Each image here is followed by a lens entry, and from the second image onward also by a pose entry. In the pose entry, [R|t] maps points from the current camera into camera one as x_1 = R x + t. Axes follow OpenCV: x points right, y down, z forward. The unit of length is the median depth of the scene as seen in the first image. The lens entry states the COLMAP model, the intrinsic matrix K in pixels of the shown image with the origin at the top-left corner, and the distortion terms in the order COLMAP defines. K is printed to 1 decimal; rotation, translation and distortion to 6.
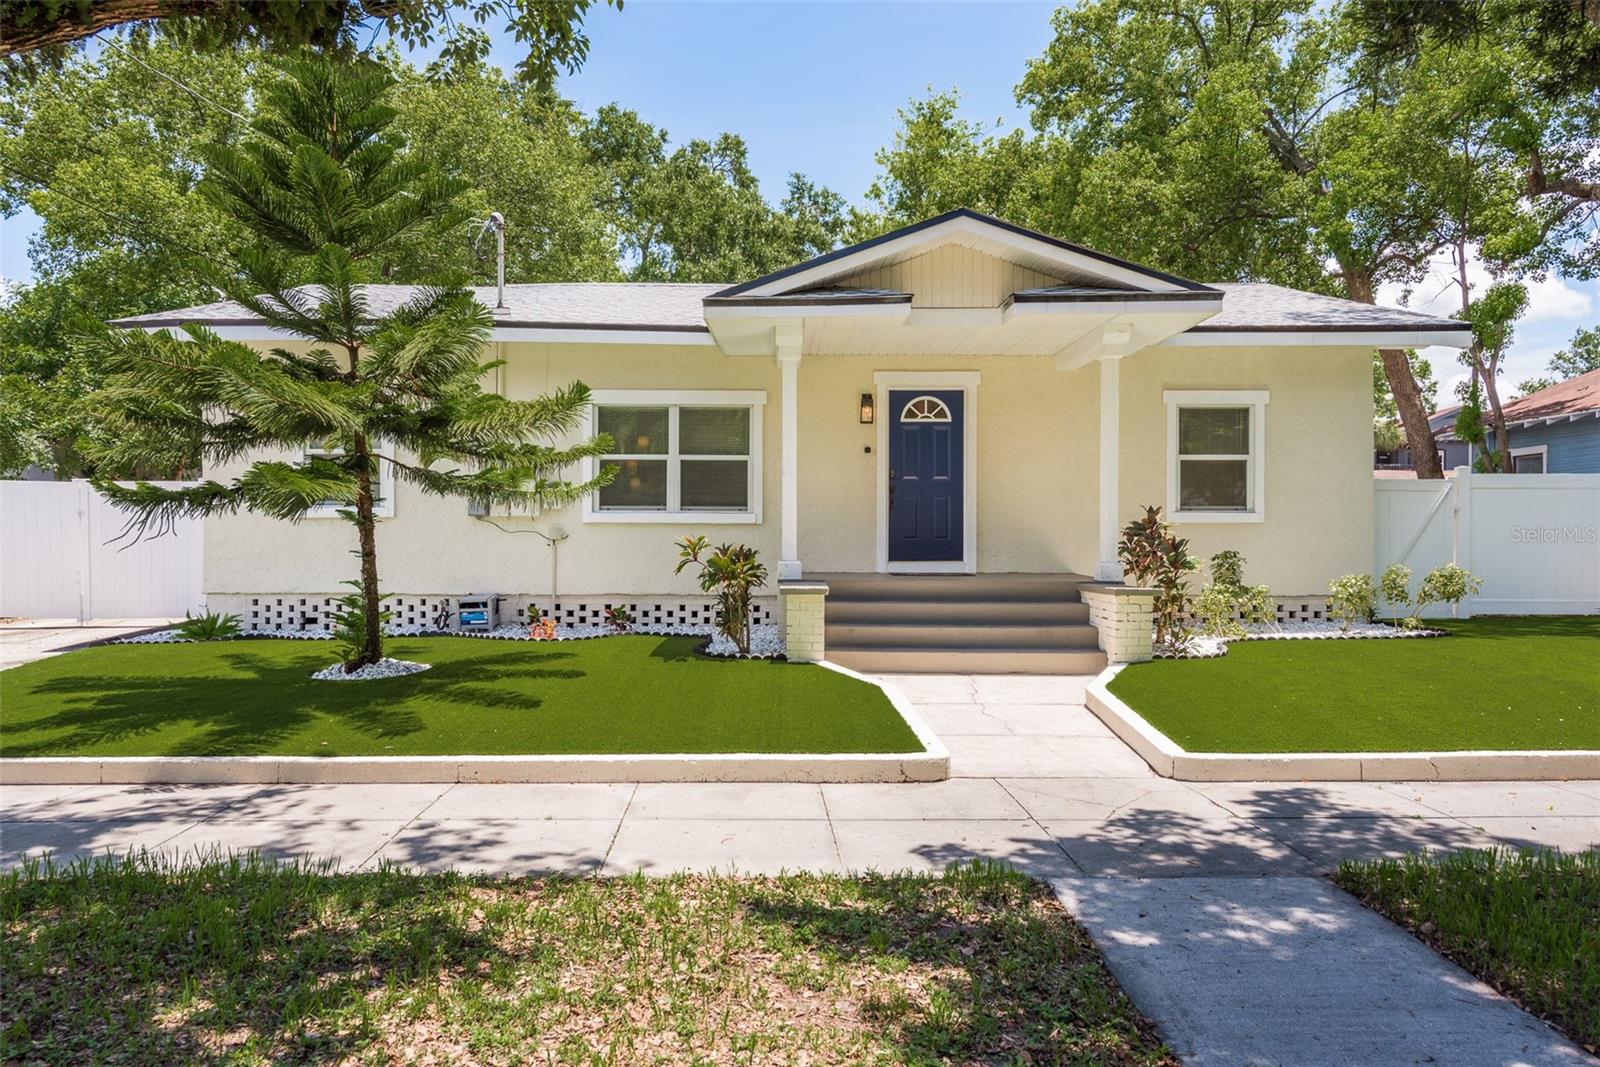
lens RADIAL K [[1097.4, 0, 800.0], [0, 1097.4, 533.5], [0, 0, 1]] dist [0.007858, 0.002547]
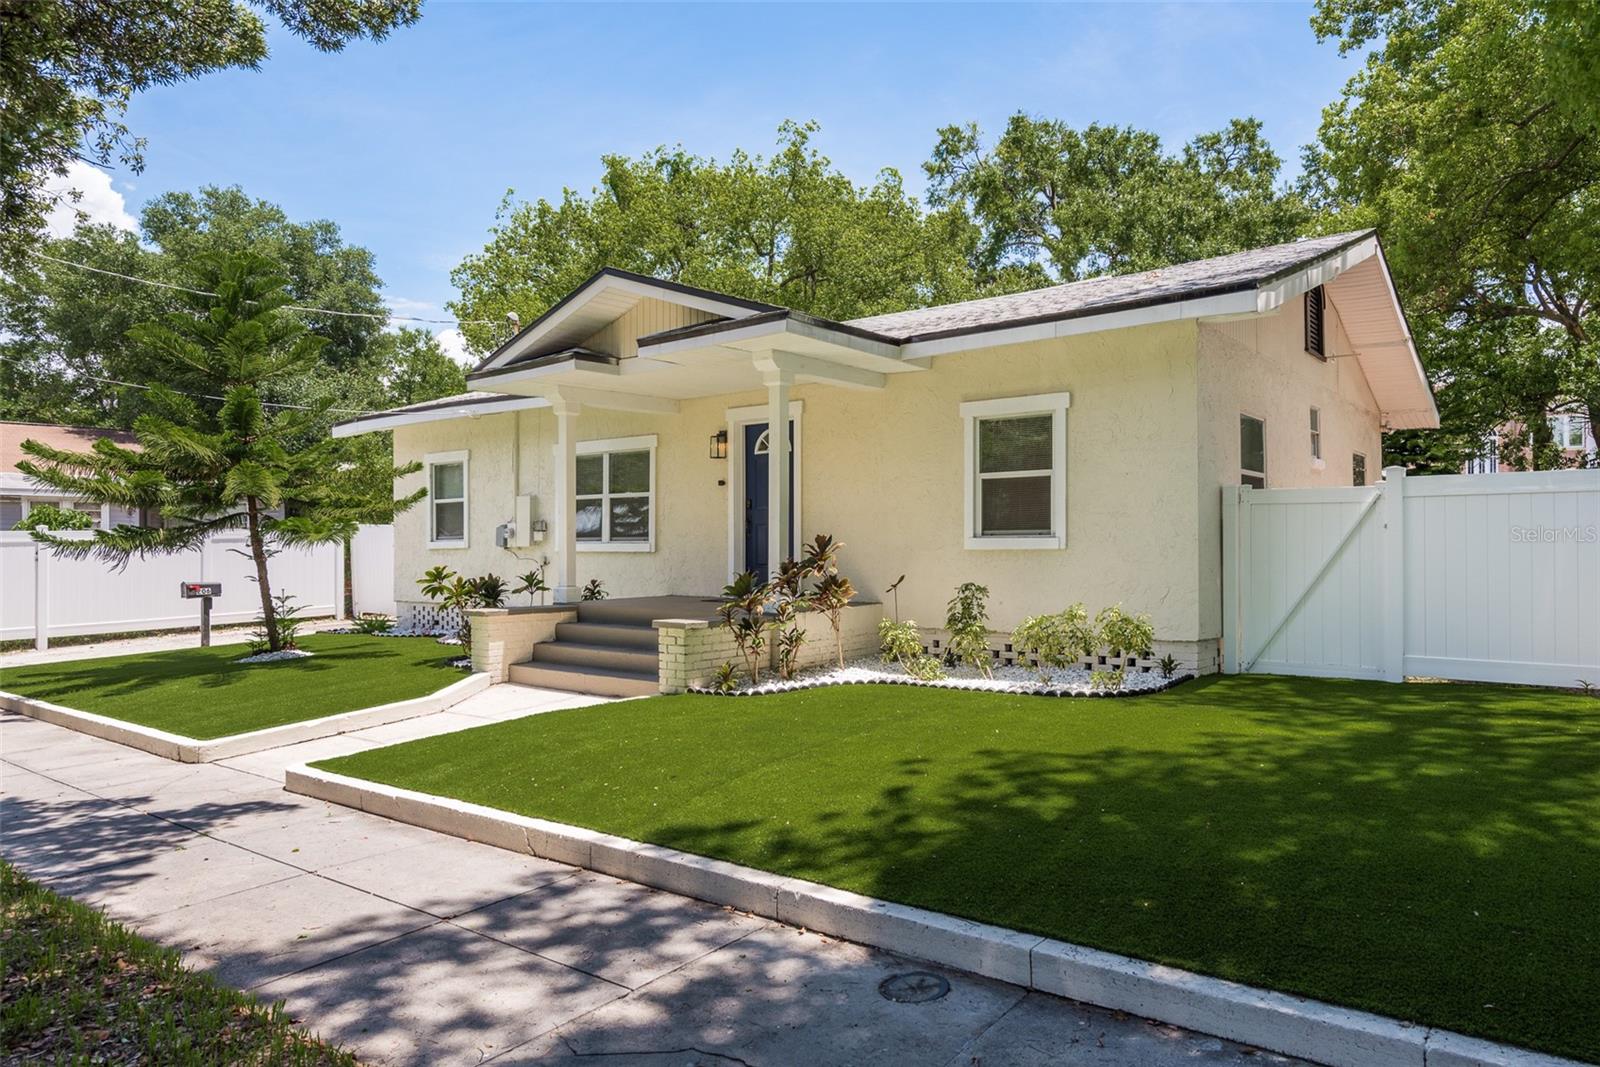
lens RADIAL K [[1101.2, 0, 800.0], [0, 1101.2, 533.5], [0, 0, 1]] dist [0.000623, 0.000474]
pose [[0.775380, -0.013513, -0.631350, 0.796433], [0.002622, 0.999831, -0.018180, -0.006691], [0.631489, 0.012441, 0.775285, 0.213694]]
